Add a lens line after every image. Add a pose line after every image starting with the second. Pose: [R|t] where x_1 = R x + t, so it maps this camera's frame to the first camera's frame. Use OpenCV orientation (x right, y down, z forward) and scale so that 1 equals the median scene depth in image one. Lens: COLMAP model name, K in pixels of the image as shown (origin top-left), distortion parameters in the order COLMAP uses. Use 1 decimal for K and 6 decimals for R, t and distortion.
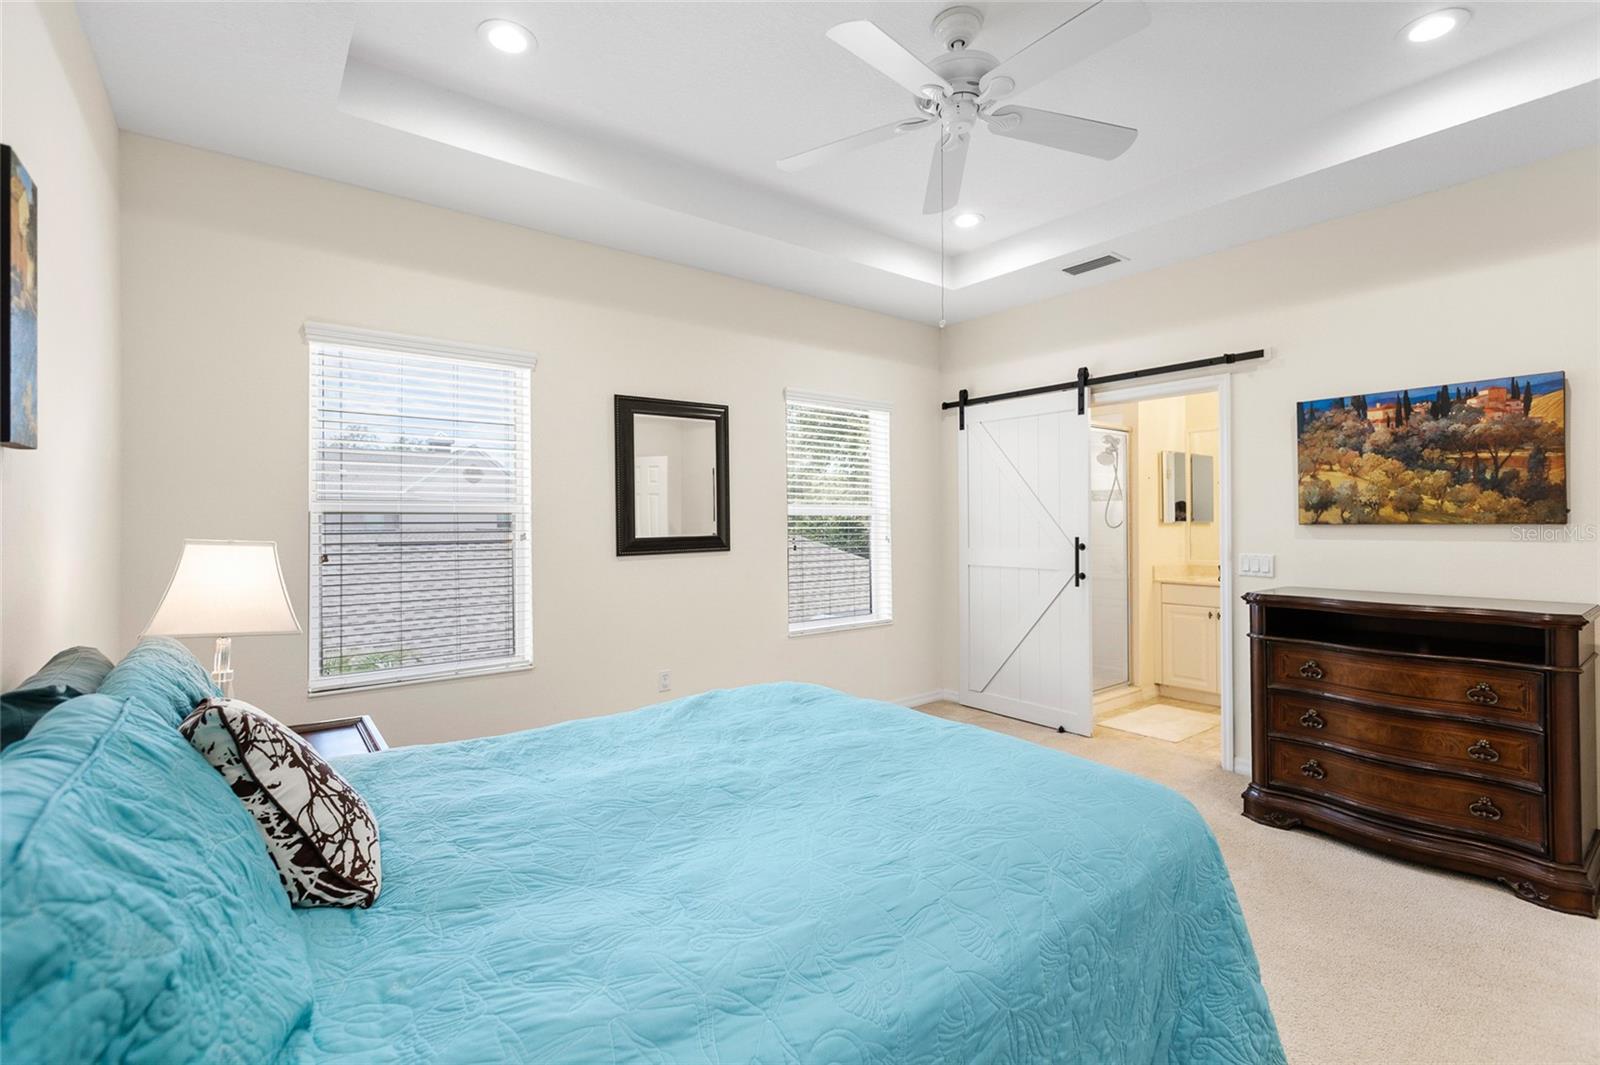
lens RADIAL K [[728.6, 0, 808.2], [0, 728.6, 529.9], [0, 0, 1]] dist [0.004304, 0.000616]
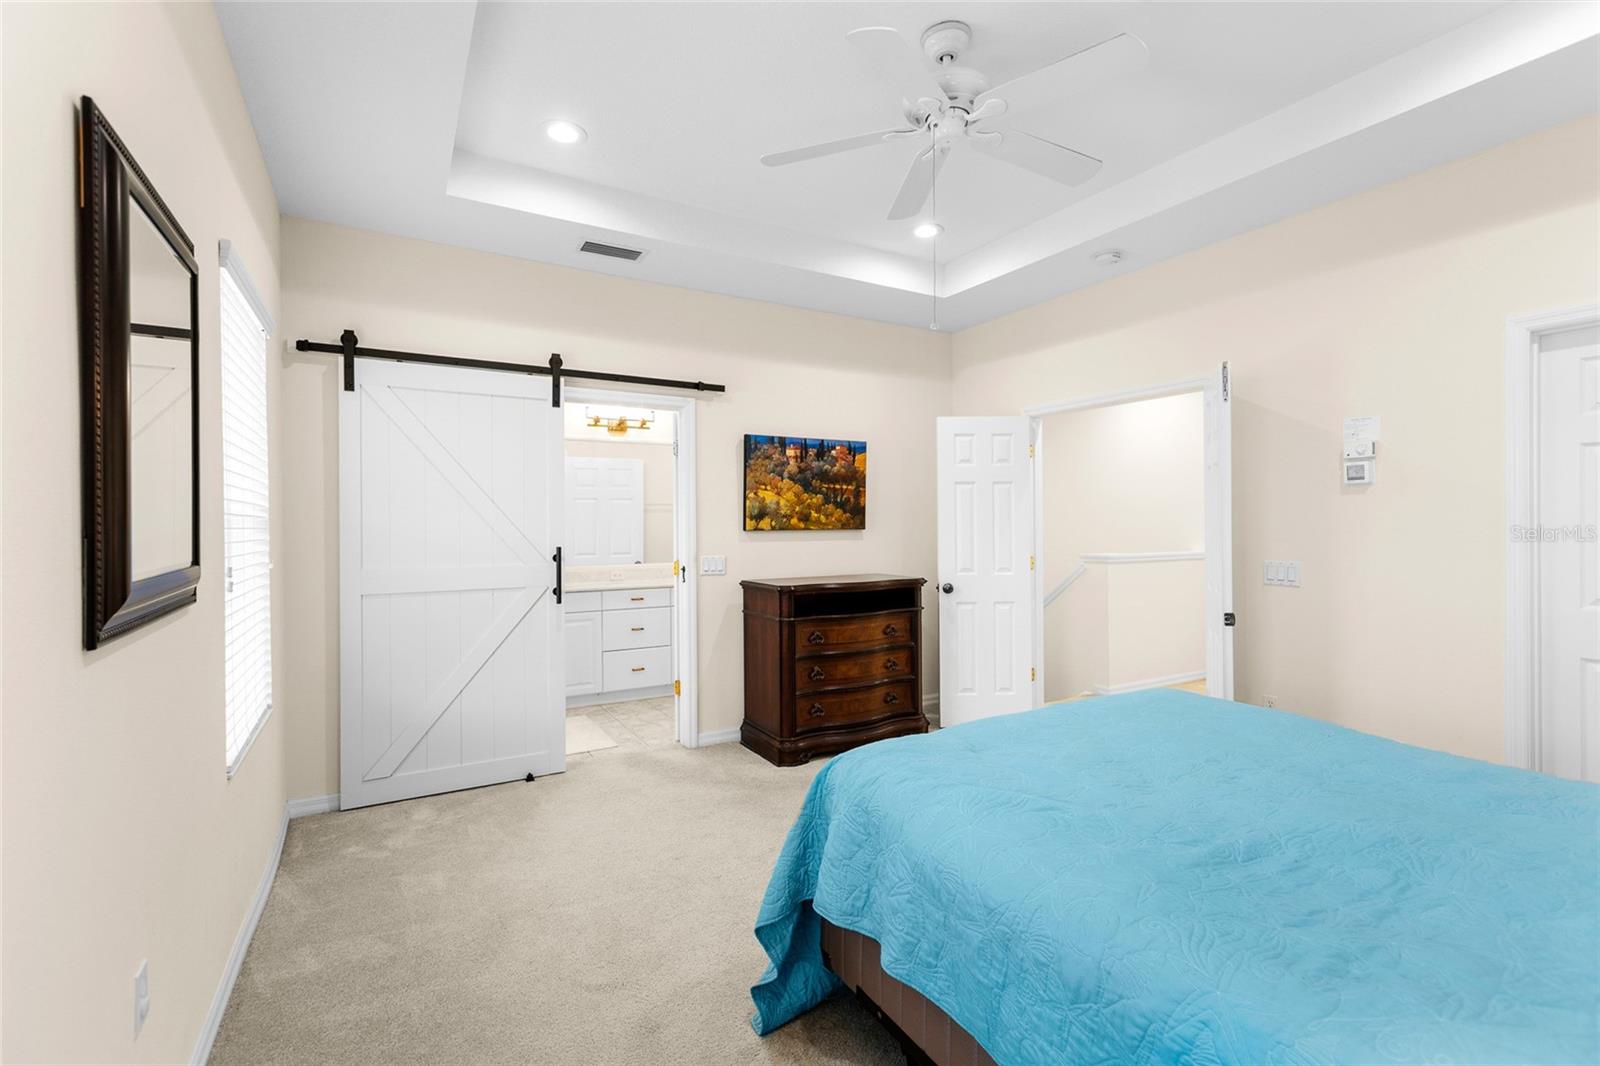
lens RADIAL K [[728.6, 0, 808.2], [0, 728.6, 530.4], [0, 0, 1]] dist [0.004304, 0.000616]
pose [[0.123745, -0.003075, 0.992309, -0.624961], [0.015874, 0.999873, 0.001119, -0.008360], [-0.992187, 0.015613, 0.123778, 0.808805]]
